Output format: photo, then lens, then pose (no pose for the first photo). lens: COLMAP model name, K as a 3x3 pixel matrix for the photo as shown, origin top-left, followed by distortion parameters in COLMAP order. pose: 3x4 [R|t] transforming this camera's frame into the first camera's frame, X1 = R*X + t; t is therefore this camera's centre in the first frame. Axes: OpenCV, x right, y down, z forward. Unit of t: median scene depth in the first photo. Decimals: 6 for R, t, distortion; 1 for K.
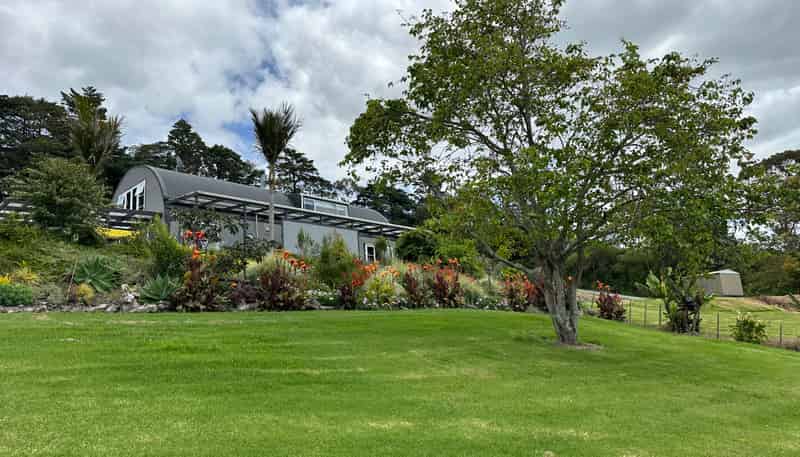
lens RADIAL K [[541.6, 0, 400.0], [0, 541.6, 228.5], [0, 0, 1]] dist [-0.002509, -0.002957]
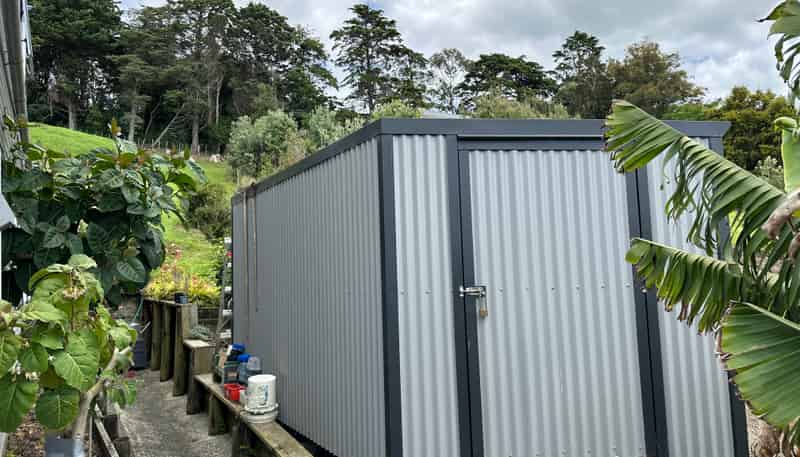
lens RADIAL K [[541.6, 0, 400.0], [0, 541.6, 228.5], [0, 0, 1]] dist [-0.002509, -0.002957]
pose [[0.965321, 0.024193, -0.259942, 0.021828], [0.018401, 0.986915, 0.160187, 0.017222], [0.260417, -0.159415, 0.952245, 0.341764]]
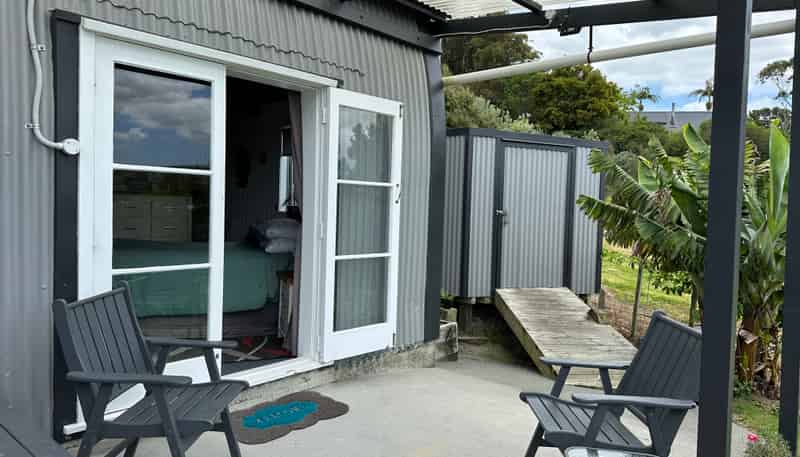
lens RADIAL K [[541.6, 0, 400.0], [0, 541.6, 228.5], [0, 0, 1]] dist [-0.002509, -0.002957]
pose [[0.993737, 0.102667, 0.044107, 0.008248], [-0.110832, 0.955844, 0.272173, 0.012726], [-0.014216, -0.275357, 0.961237, 0.317157]]
